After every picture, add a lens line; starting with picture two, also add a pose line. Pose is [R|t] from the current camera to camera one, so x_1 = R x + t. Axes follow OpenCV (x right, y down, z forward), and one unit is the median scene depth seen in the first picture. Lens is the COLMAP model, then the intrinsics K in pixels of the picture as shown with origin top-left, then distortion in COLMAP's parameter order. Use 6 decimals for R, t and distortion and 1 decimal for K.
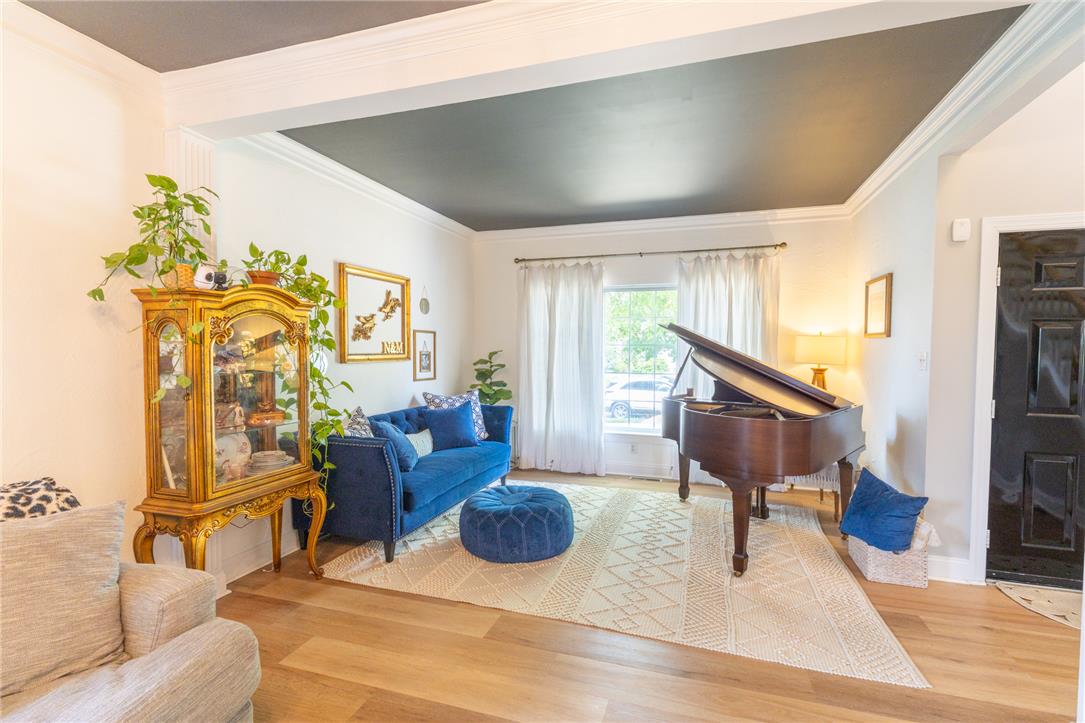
lens RADIAL K [[499.2, 0, 542.5], [0, 499.2, 361.5], [0, 0, 1]] dist [0.000618, 0.000050]
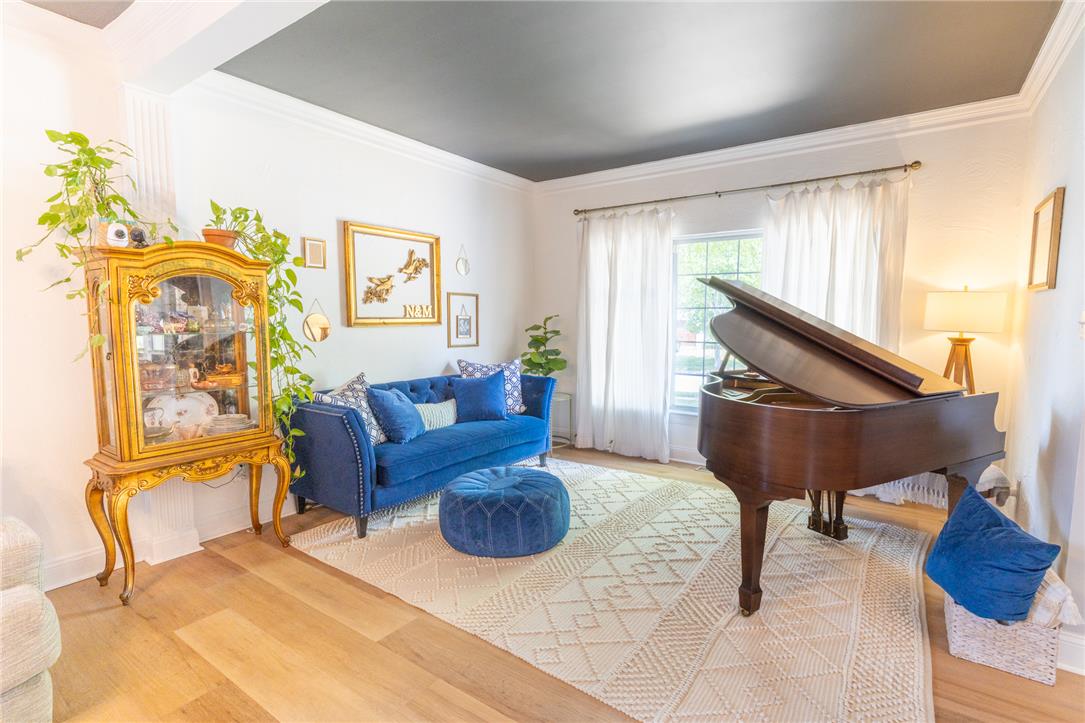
lens RADIAL K [[517.1, 0, 542.5], [0, 517.1, 361.5], [0, 0, 1]] dist [-0.000134, 0.000182]
pose [[0.956103, 0.023569, -0.292082, 0.229584], [-0.006117, 0.998148, 0.060521, 0.006880], [0.292968, -0.056077, 0.954476, 0.144949]]
